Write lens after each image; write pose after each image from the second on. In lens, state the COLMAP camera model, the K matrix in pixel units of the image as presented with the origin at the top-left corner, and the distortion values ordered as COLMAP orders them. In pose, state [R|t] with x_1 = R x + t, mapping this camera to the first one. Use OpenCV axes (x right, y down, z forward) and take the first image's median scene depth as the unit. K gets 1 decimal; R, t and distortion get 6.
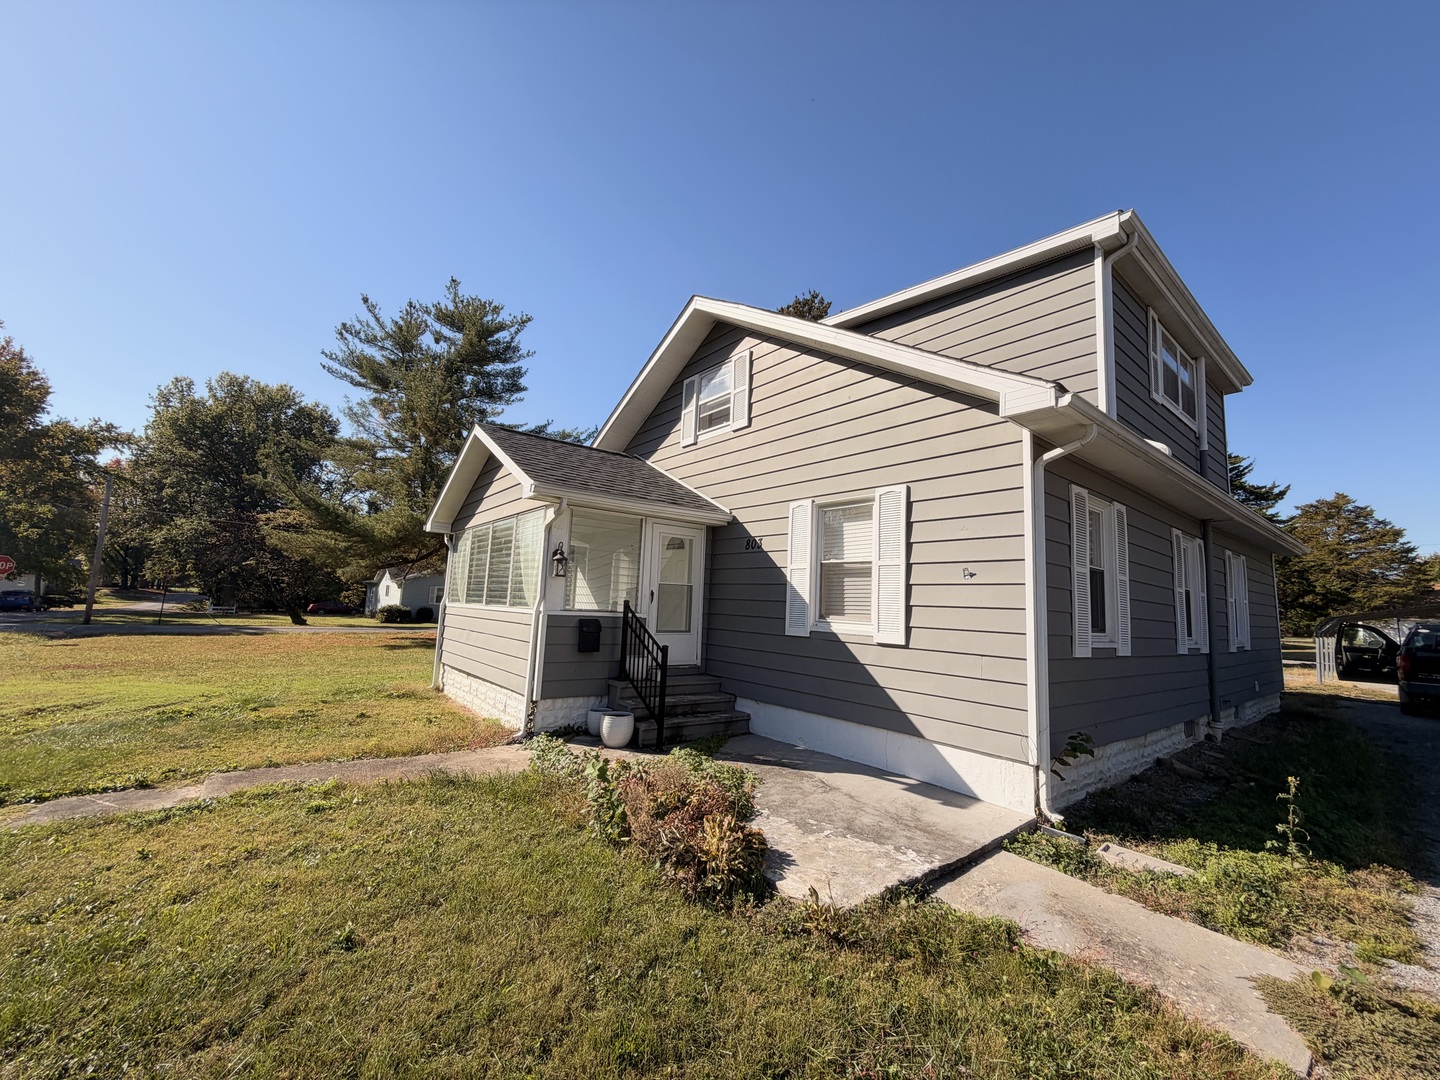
lens RADIAL K [[574.1, 0, 713.8], [0, 574.1, 538.6], [0, 0, 1]] dist [-0.001062, -0.000050]
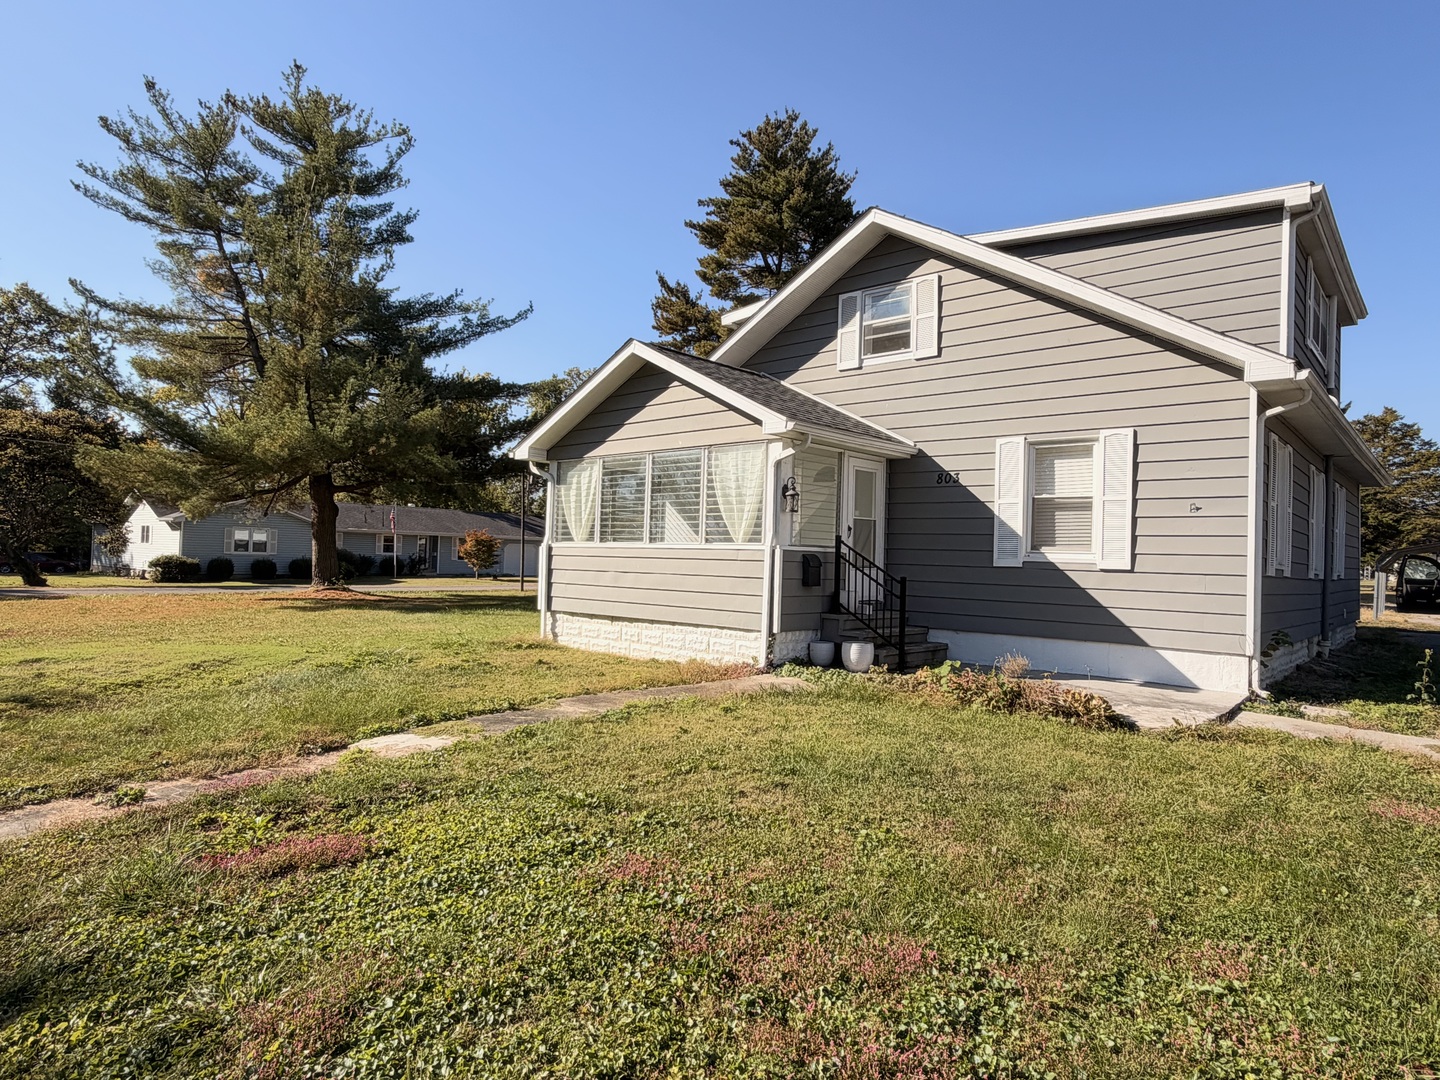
lens RADIAL K [[850.7, 0, 720.0], [0, 850.7, 540.0], [0, 0, 1]] dist [-0.001993, 0.000176]
pose [[0.983912, -0.011276, 0.178299, -0.618328], [-0.006902, 0.994862, 0.101005, -0.032125], [-0.178522, -0.100611, 0.978779, -0.410397]]
